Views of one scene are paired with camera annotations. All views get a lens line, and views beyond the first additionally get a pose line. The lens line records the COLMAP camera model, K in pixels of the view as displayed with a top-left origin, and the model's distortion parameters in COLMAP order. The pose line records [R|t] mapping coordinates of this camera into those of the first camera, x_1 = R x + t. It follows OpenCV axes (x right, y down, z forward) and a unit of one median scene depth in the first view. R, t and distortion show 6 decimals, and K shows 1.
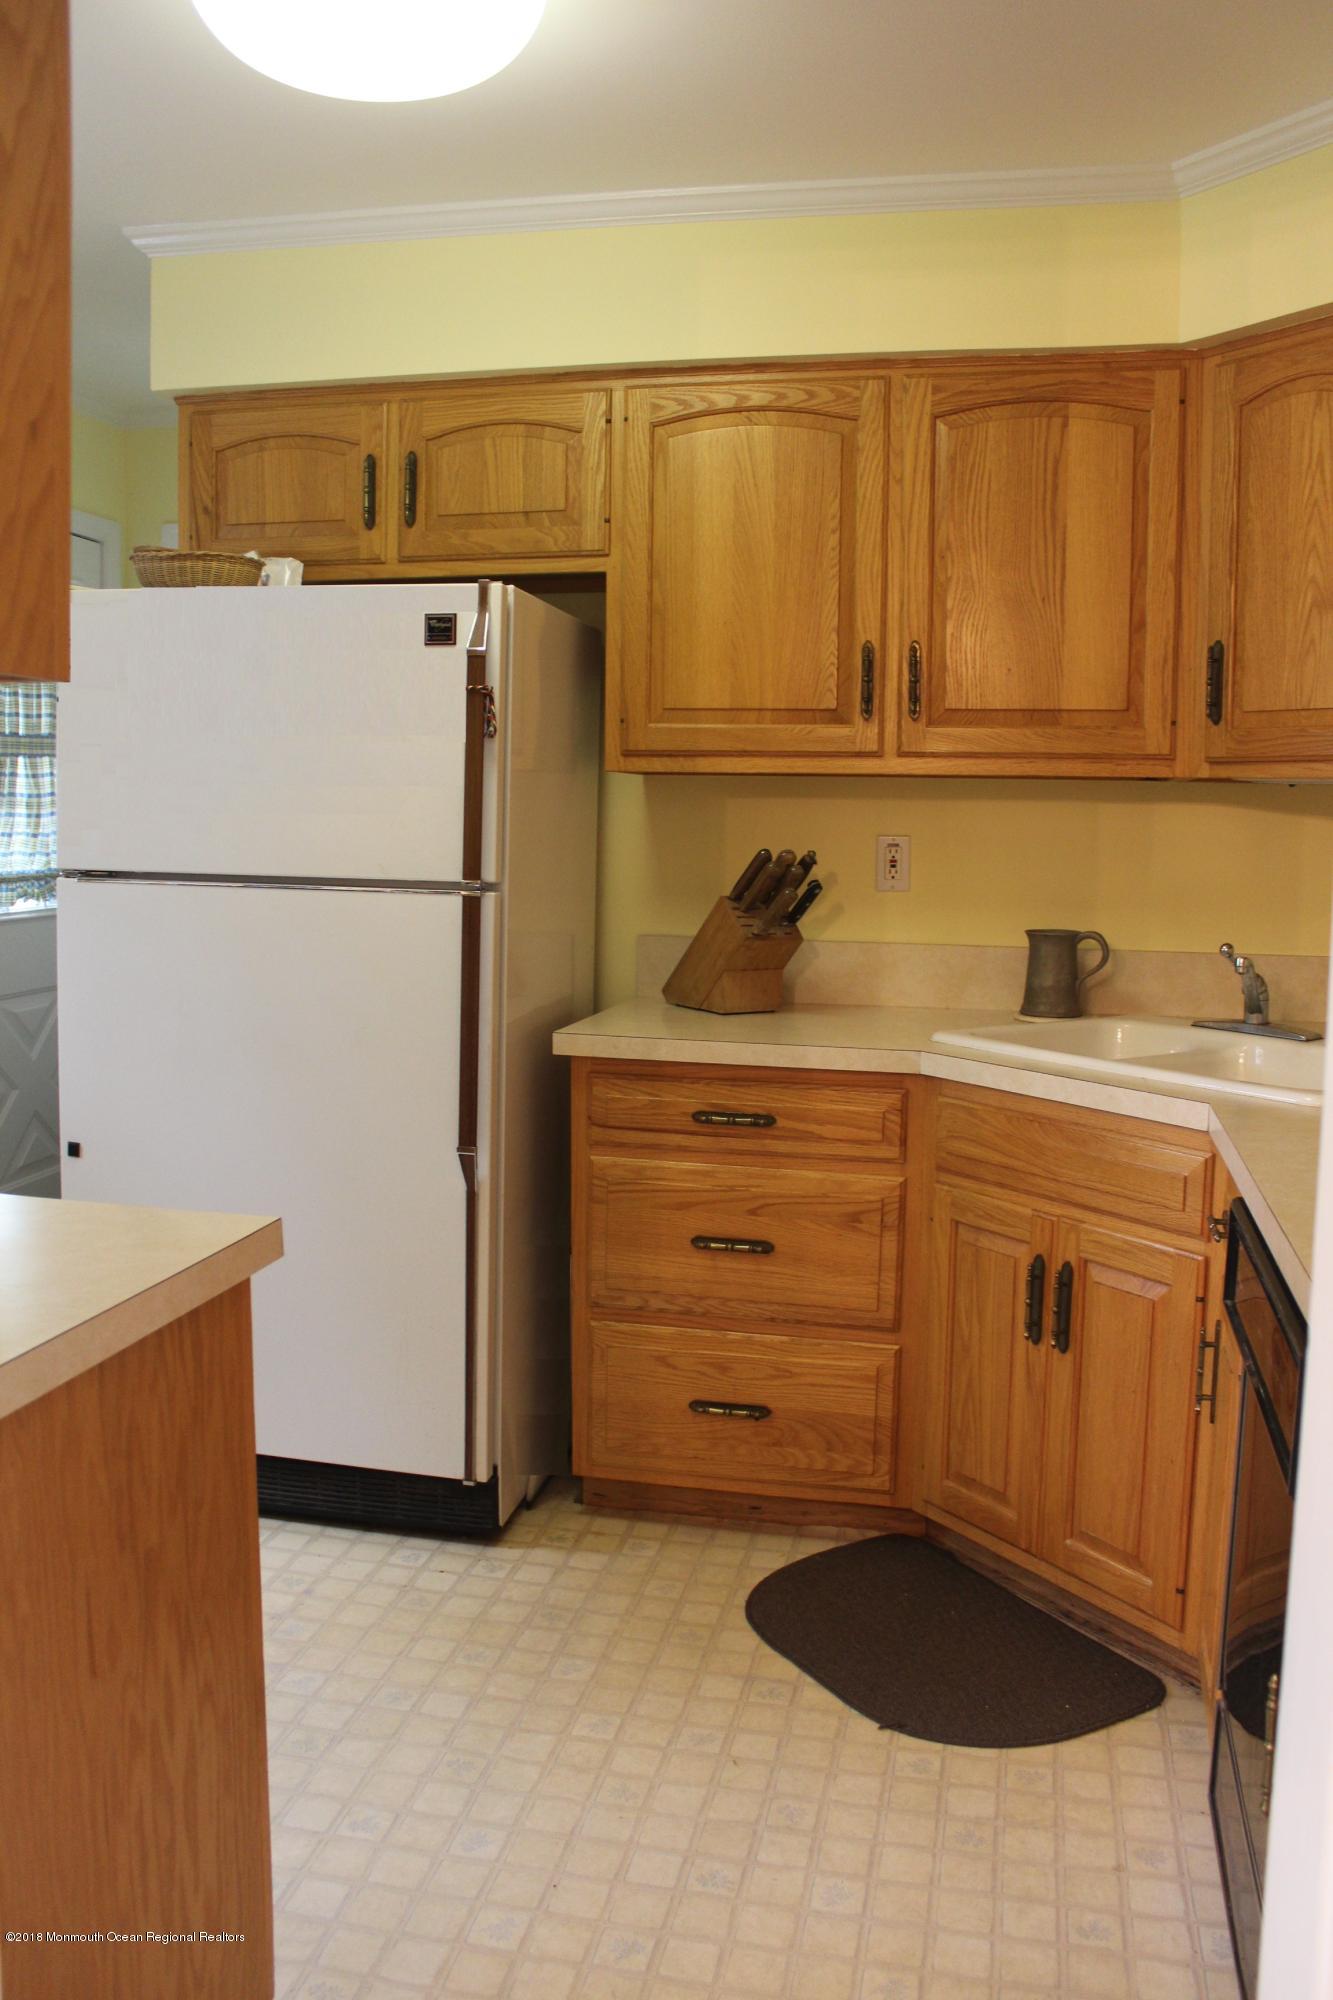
lens RADIAL K [[1662.6, 0, 682.1], [0, 1662.6, 1010.2], [0, 0, 1]] dist [-0.165126, 0.145442]
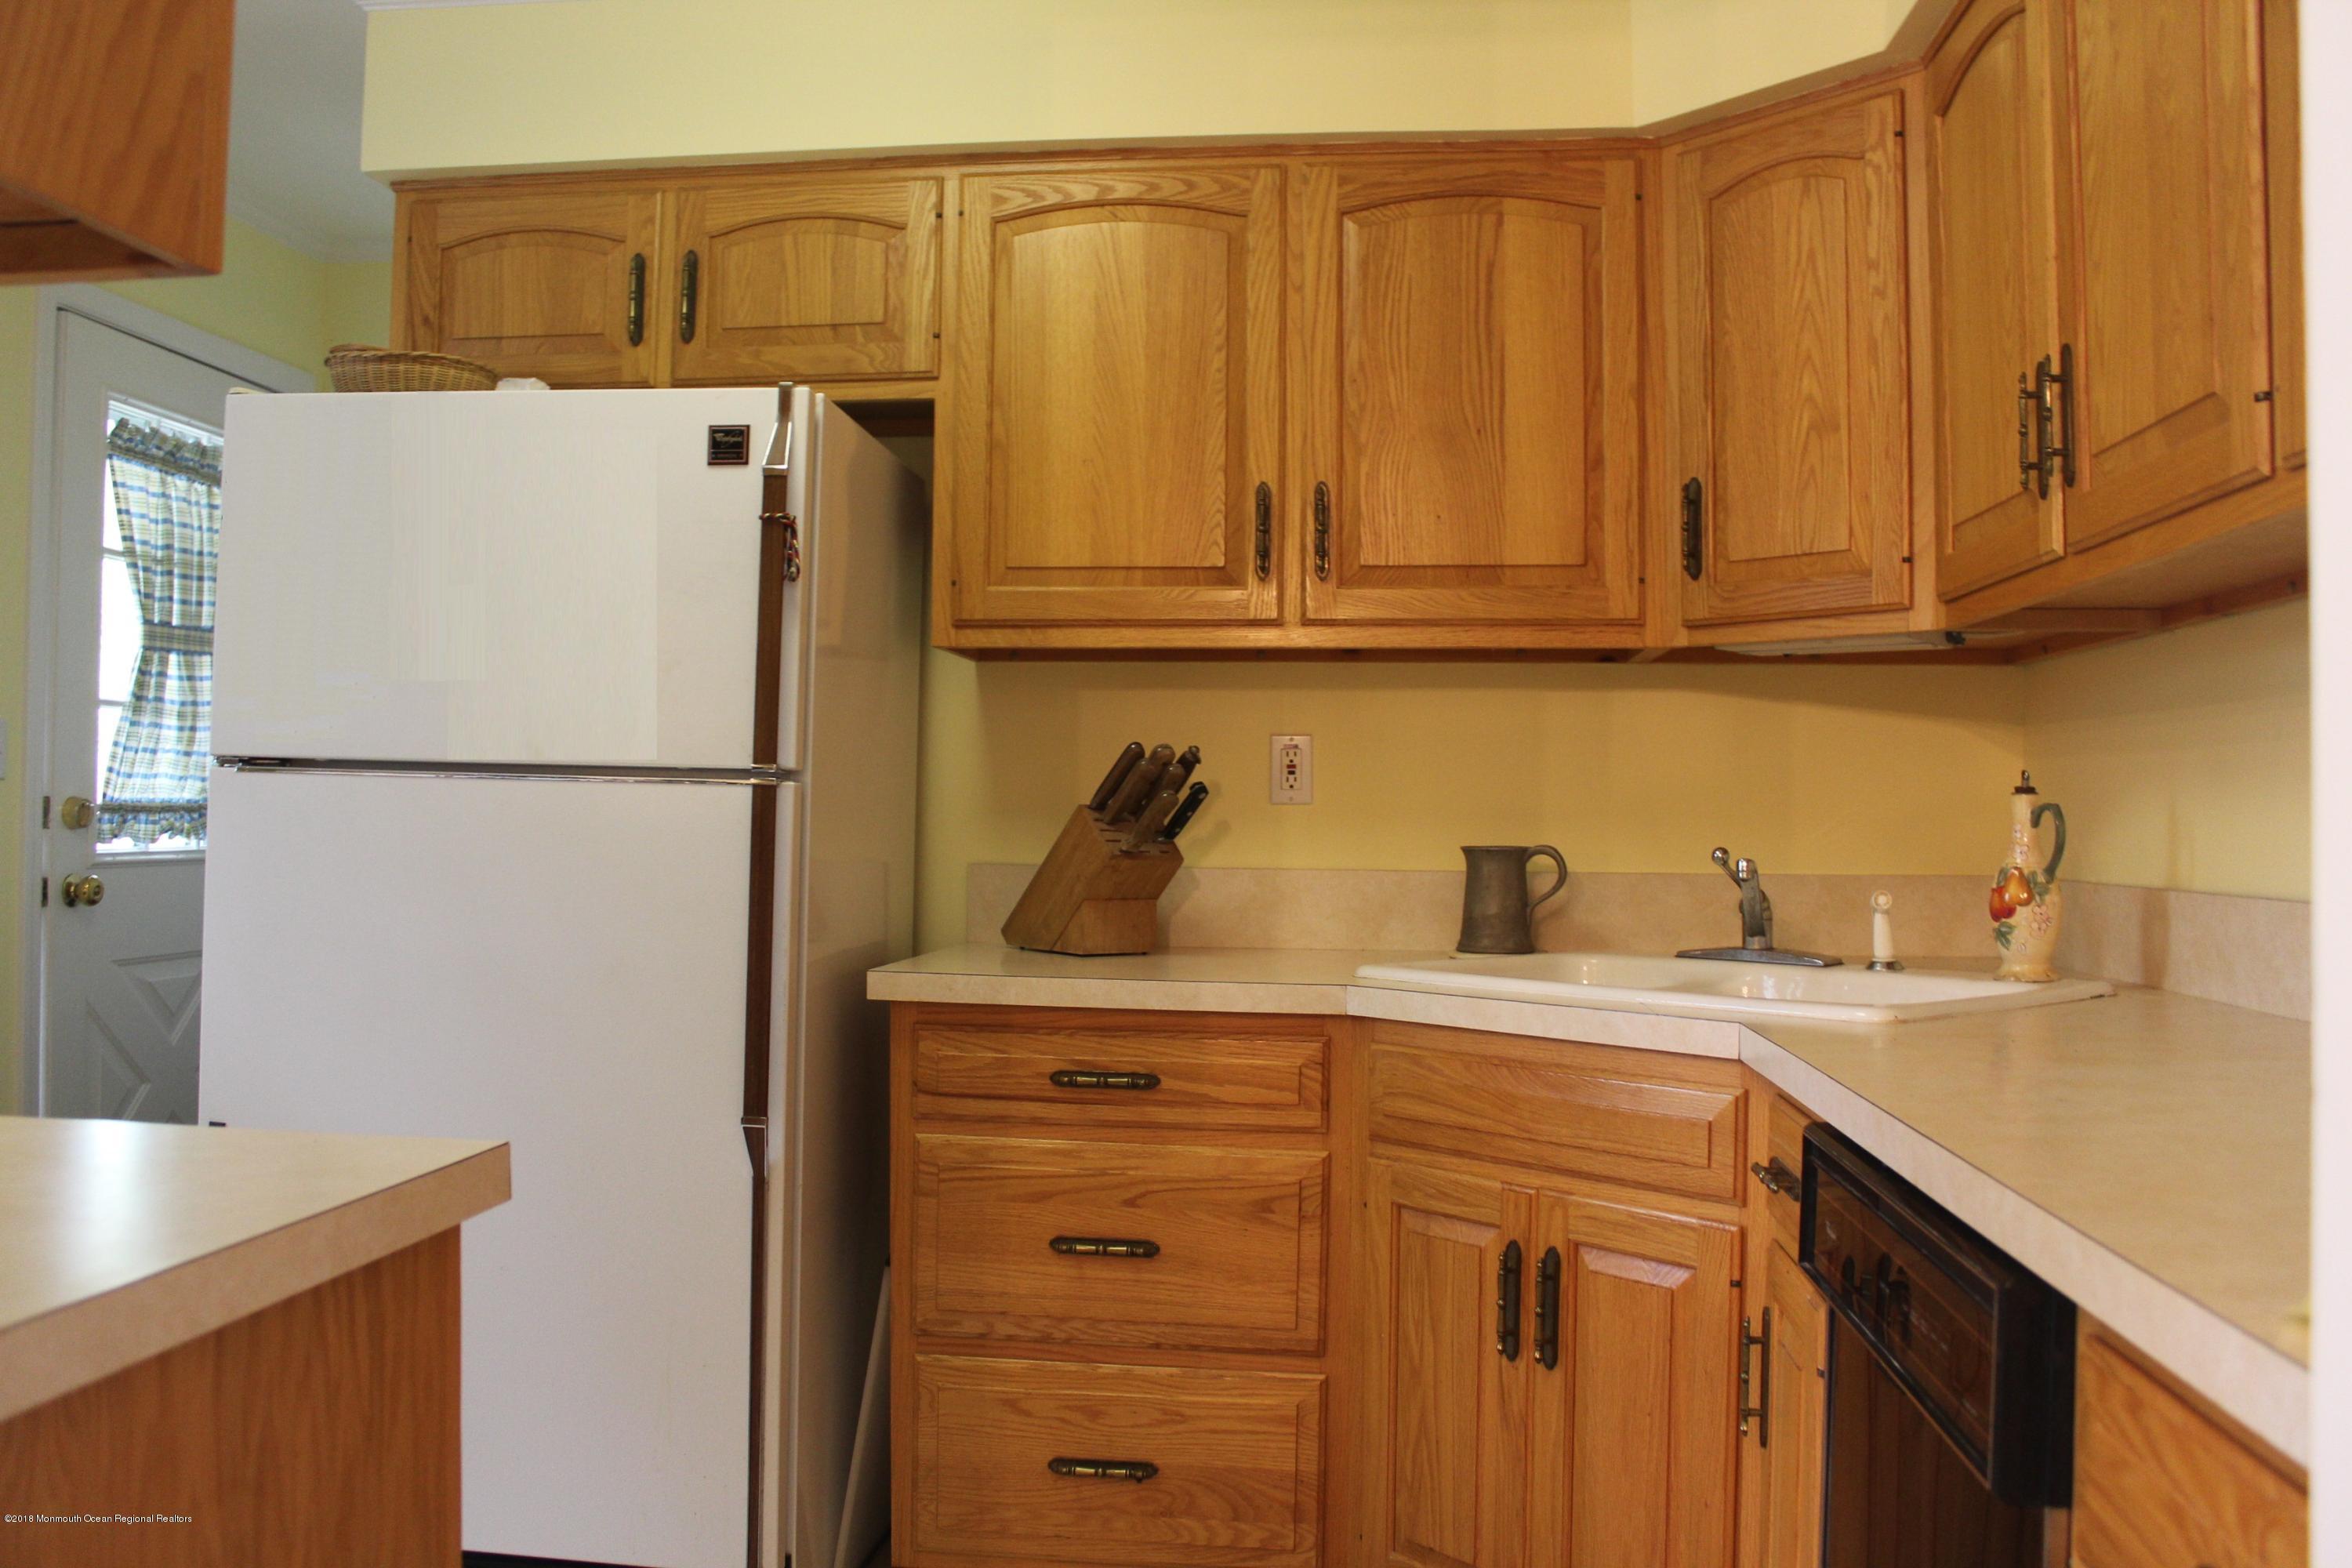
lens RADIAL K [[1955.2, 0, 1182.7], [0, 1955.2, 776.2], [0, 0, 1]] dist [-0.165126, 0.145442]
pose [[0.994705, -0.000731, 0.102772, -0.024709], [0.014396, 0.991107, -0.132286, 0.044568], [-0.101762, 0.133065, 0.985869, 0.088226]]
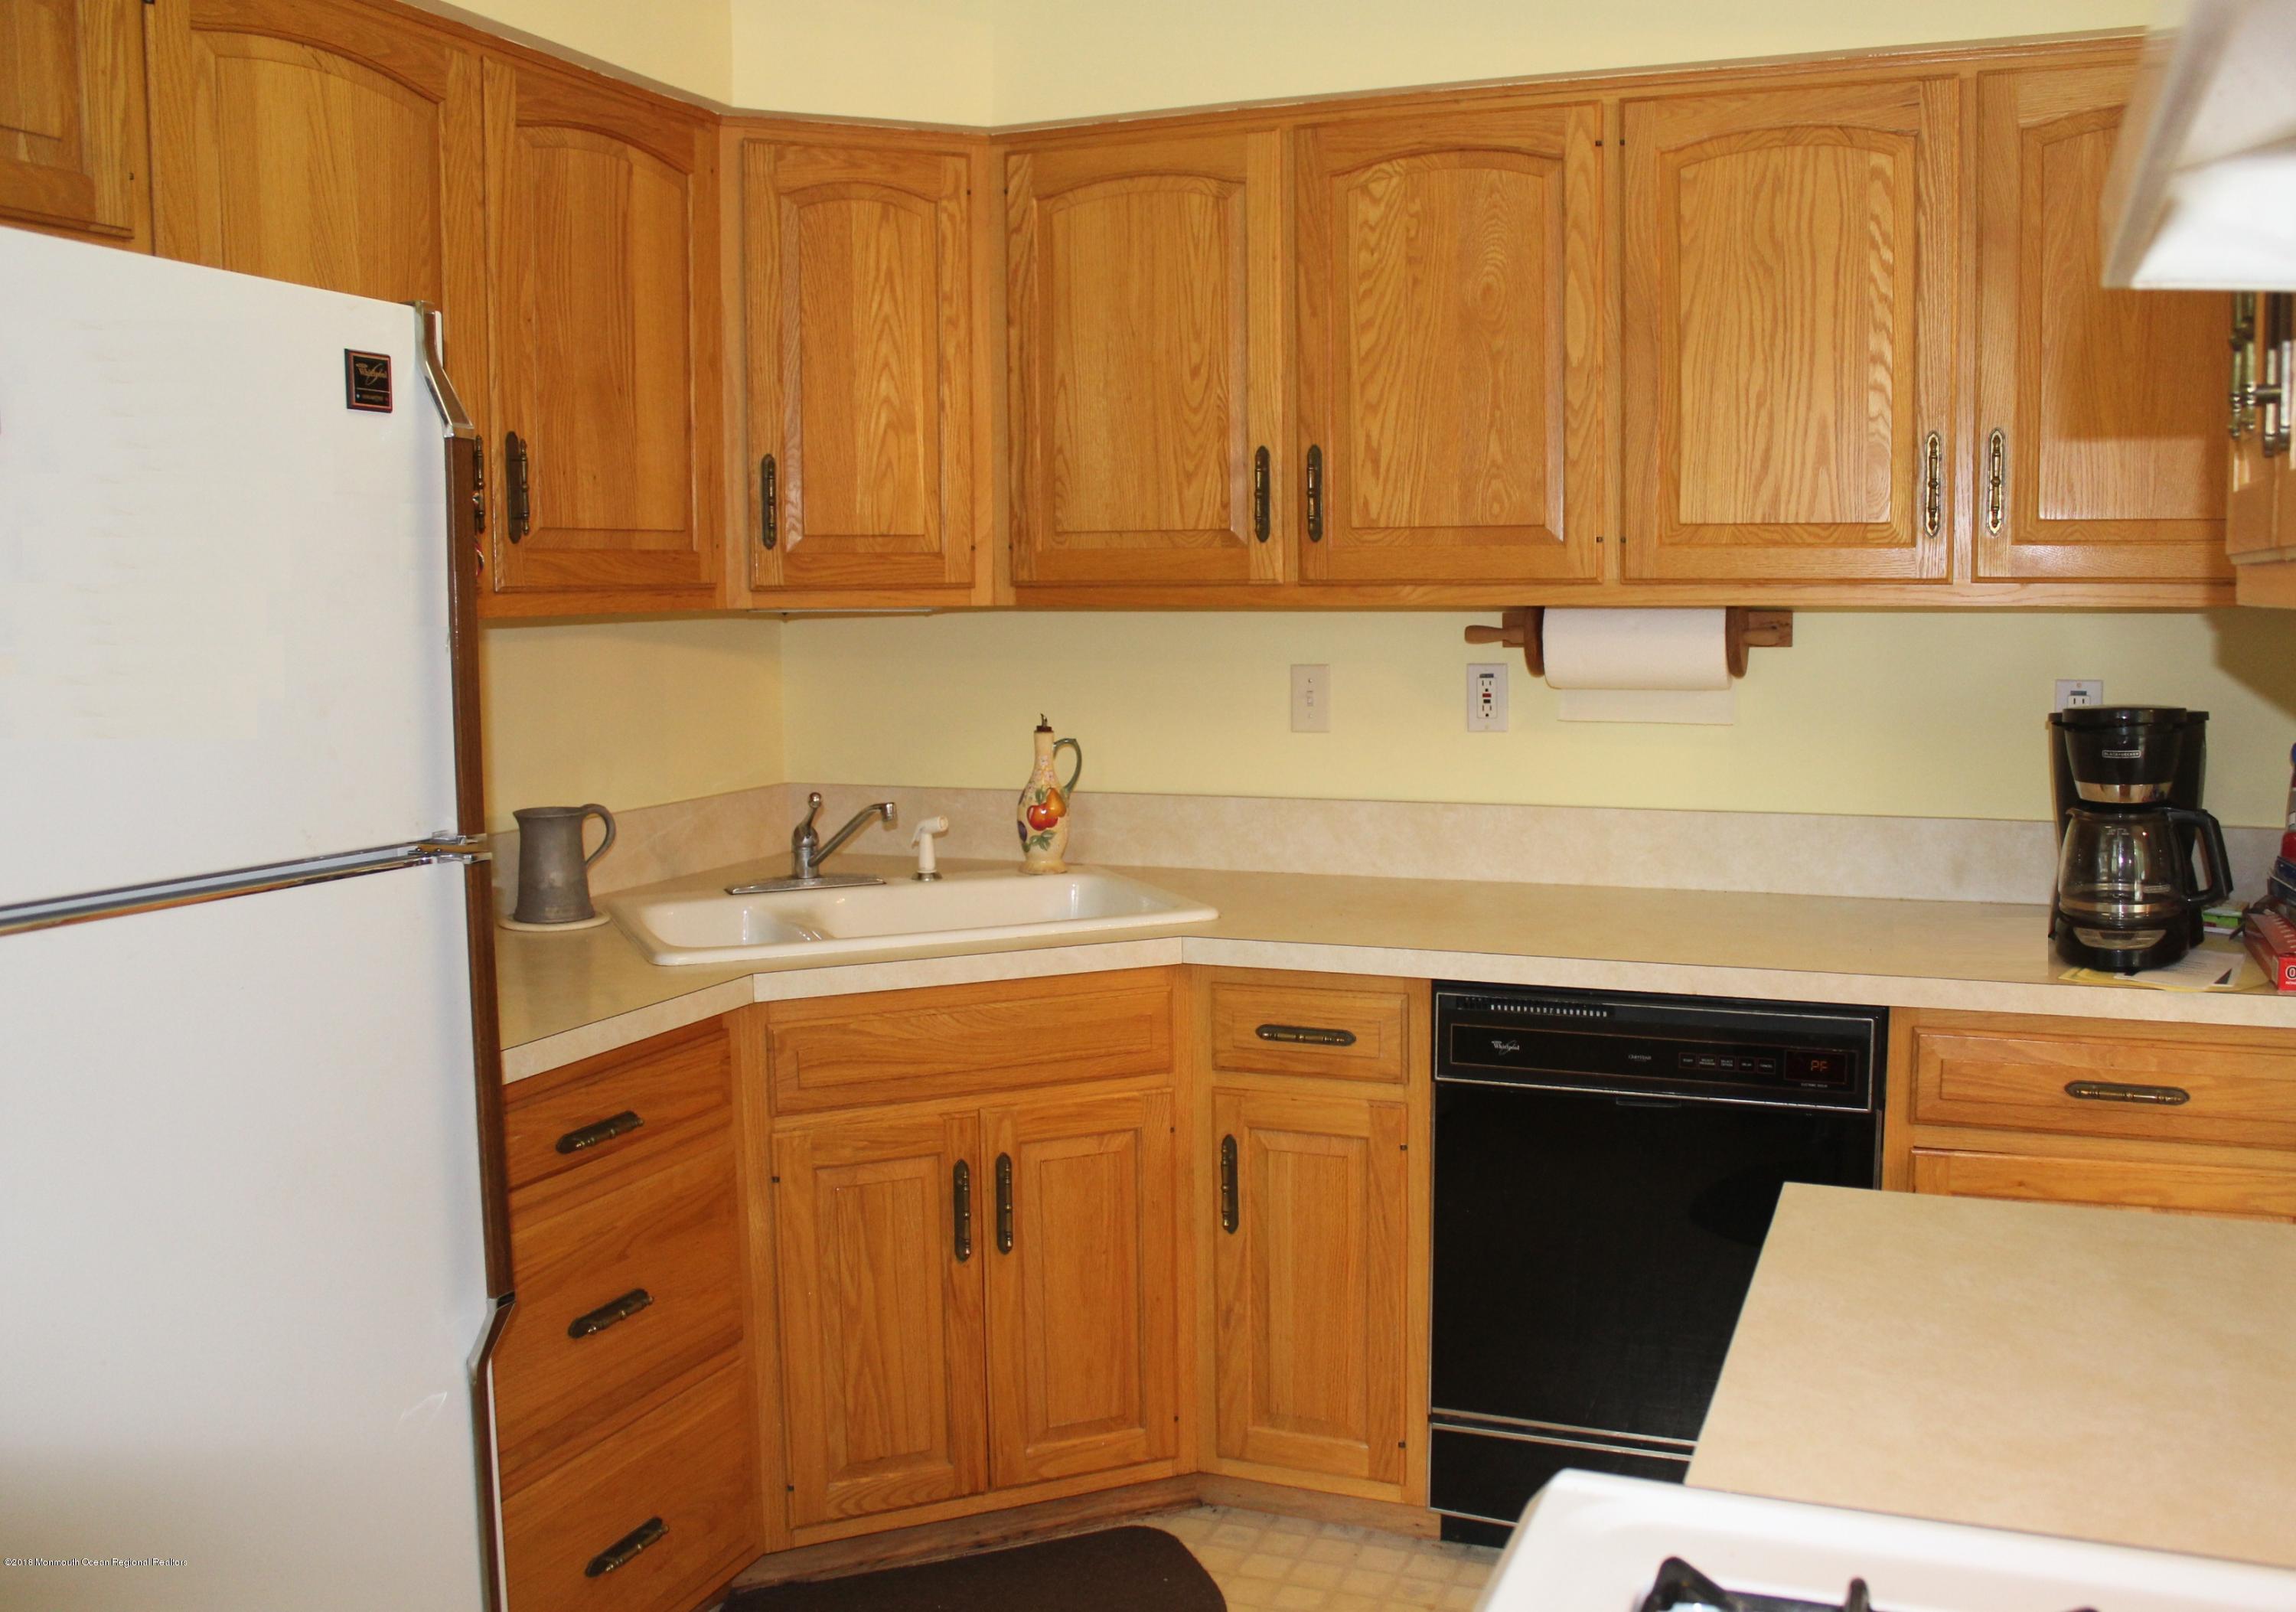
lens RADIAL K [[1989.1, 0, 1201.0], [0, 1989.1, 803.4], [0, 0, 1]] dist [-0.150891, 0.113444]
pose [[0.158185, -0.120067, 0.980082, -0.683369], [0.125130, 0.987015, 0.100720, -0.115005], [-0.979449, 0.106705, 0.171155, 0.589854]]
